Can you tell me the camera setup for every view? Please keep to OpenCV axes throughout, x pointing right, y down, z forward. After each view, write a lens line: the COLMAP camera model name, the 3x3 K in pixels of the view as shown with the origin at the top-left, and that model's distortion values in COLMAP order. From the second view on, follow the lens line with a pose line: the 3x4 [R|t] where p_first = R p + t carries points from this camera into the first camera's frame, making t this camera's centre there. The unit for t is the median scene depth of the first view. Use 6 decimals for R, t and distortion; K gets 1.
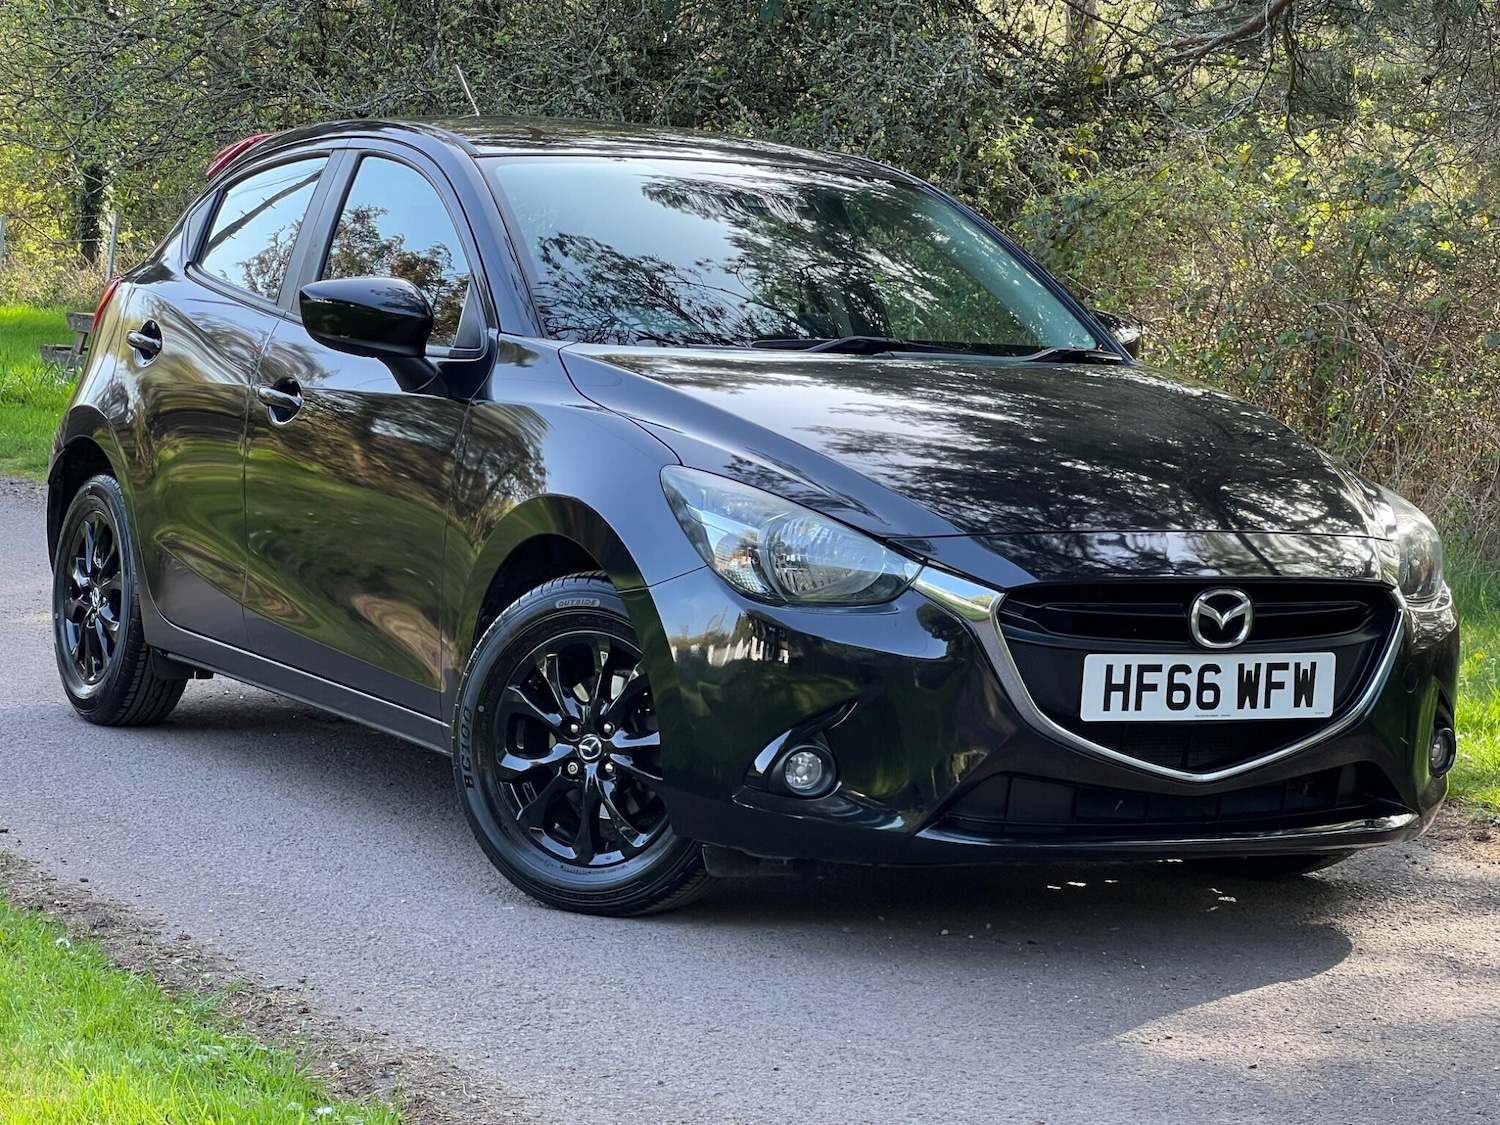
lens RADIAL K [[3597.4, 0, 750.0], [0, 3597.4, 562.5], [0, 0, 1]] dist [0.071984, -0.080892]
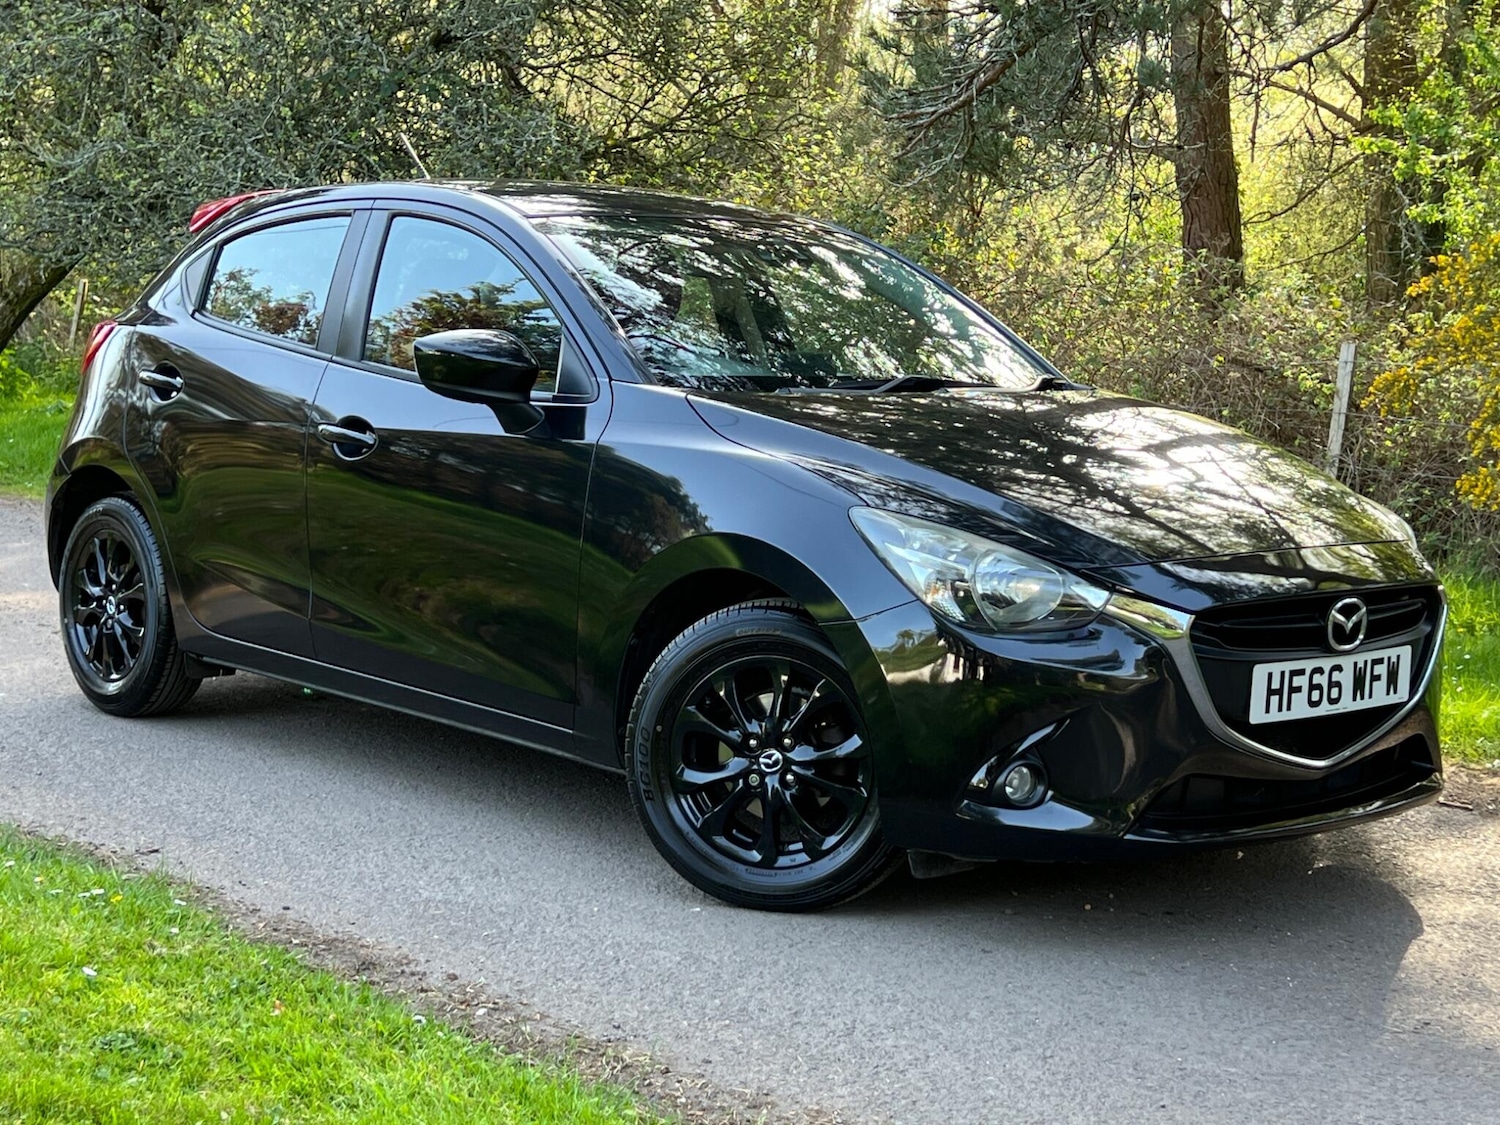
lens RADIAL K [[2412.7, 0, 745.7], [0, 2412.7, 543.5], [0, 0, 1]] dist [0.194360, -0.776102]
pose [[0.972141, -0.040686, 0.230838, -0.223906], [0.032727, 0.998734, 0.038206, -0.044416], [-0.232100, -0.029587, 0.972242, 0.288302]]
